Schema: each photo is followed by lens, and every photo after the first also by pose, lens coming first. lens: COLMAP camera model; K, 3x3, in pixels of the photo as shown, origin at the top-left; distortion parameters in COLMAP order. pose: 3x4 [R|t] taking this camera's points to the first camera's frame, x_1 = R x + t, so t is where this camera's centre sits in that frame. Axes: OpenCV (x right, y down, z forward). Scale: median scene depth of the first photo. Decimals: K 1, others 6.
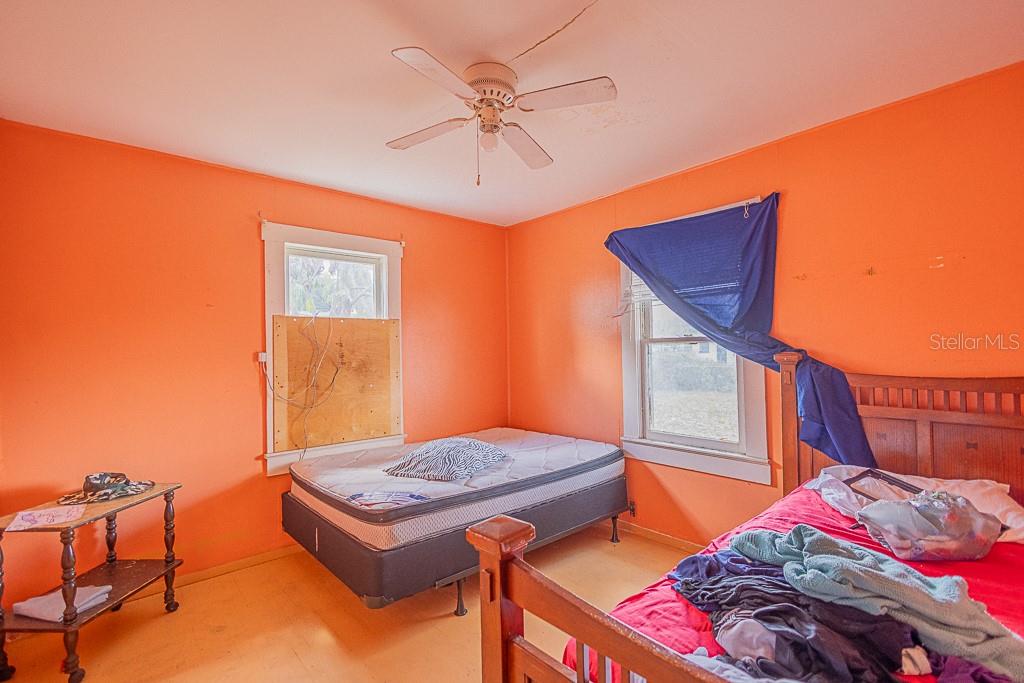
lens RADIAL K [[467.0, 0, 513.1], [0, 467.0, 341.4], [0, 0, 1]] dist [0.000050, -0.000376]
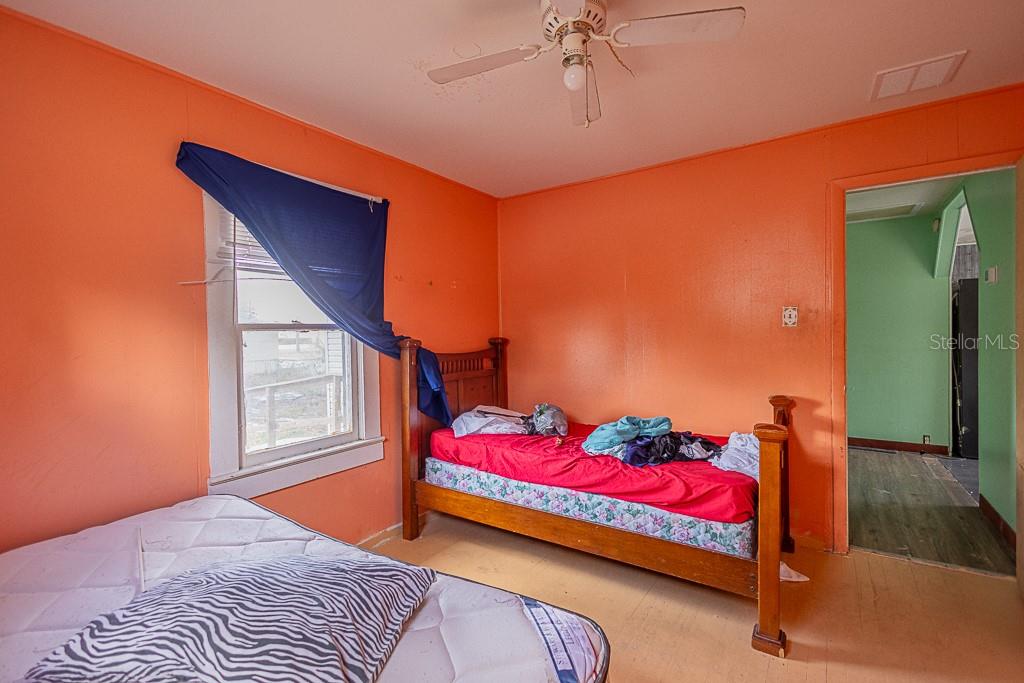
lens RADIAL K [[467.0, 0, 513.1], [0, 467.0, 341.4], [0, 0, 1]] dist [0.000050, -0.000376]
pose [[-0.254859, 0.000747, 0.966978, -0.557819], [0.003497, 0.999994, 0.000149, 0.024730], [-0.966972, 0.003419, -0.254860, 0.896542]]
